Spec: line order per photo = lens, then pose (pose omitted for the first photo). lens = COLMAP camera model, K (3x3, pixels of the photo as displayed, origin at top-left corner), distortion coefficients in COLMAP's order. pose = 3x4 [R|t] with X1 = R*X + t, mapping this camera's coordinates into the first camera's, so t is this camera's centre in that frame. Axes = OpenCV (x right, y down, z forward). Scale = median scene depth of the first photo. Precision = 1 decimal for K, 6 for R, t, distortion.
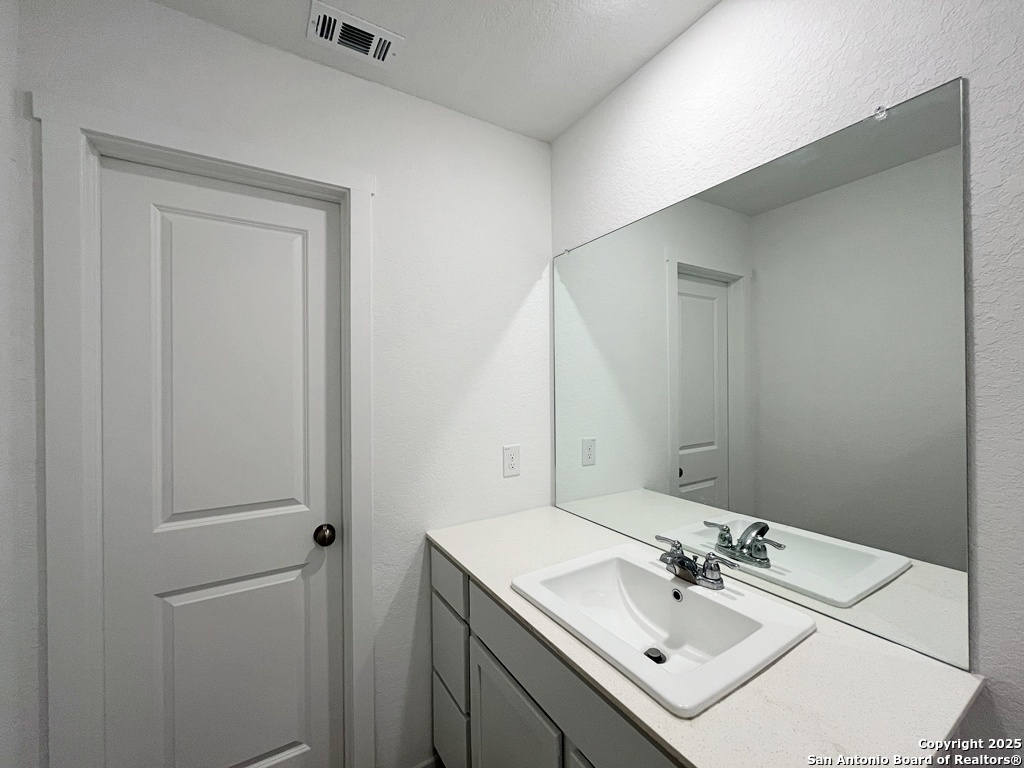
lens RADIAL K [[413.6, 0, 515.2], [0, 413.6, 385.0], [0, 0, 1]] dist [-0.000029, 0.000680]
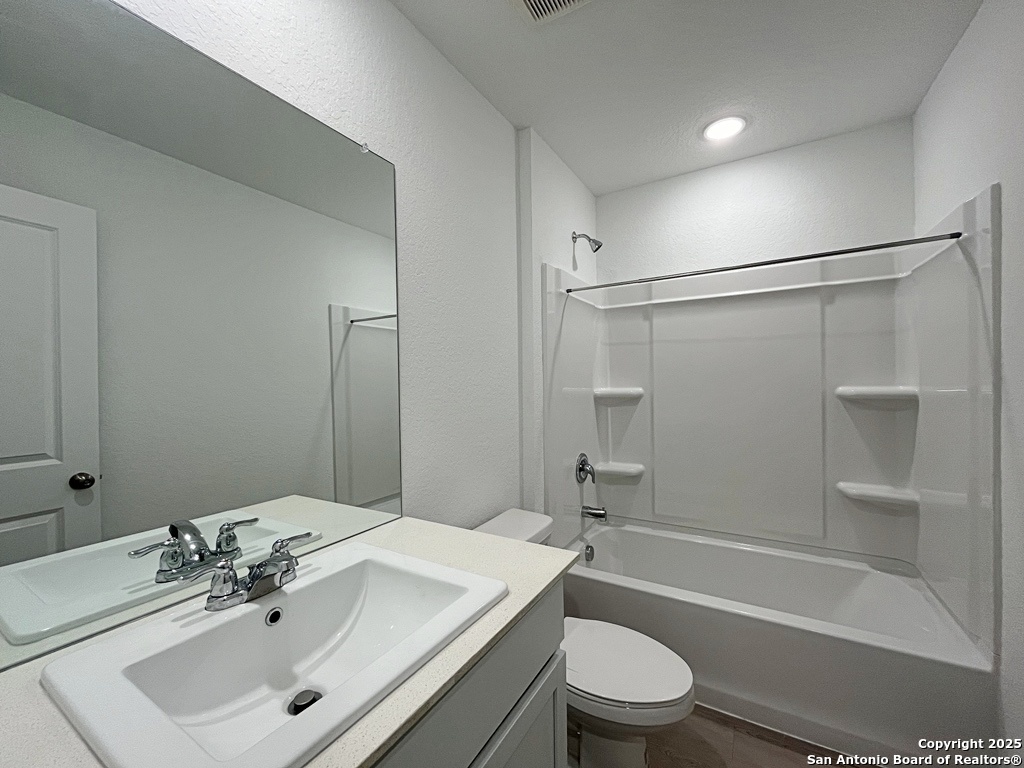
lens RADIAL K [[413.6, 0, 515.2], [0, 413.6, 385.0], [0, 0, 1]] dist [-0.000029, 0.000680]
pose [[-0.465227, 0.008700, 0.885149, -0.446307], [0.015057, 0.999885, -0.001914, 0.125350], [-0.885063, 0.012437, -0.465304, 0.997718]]
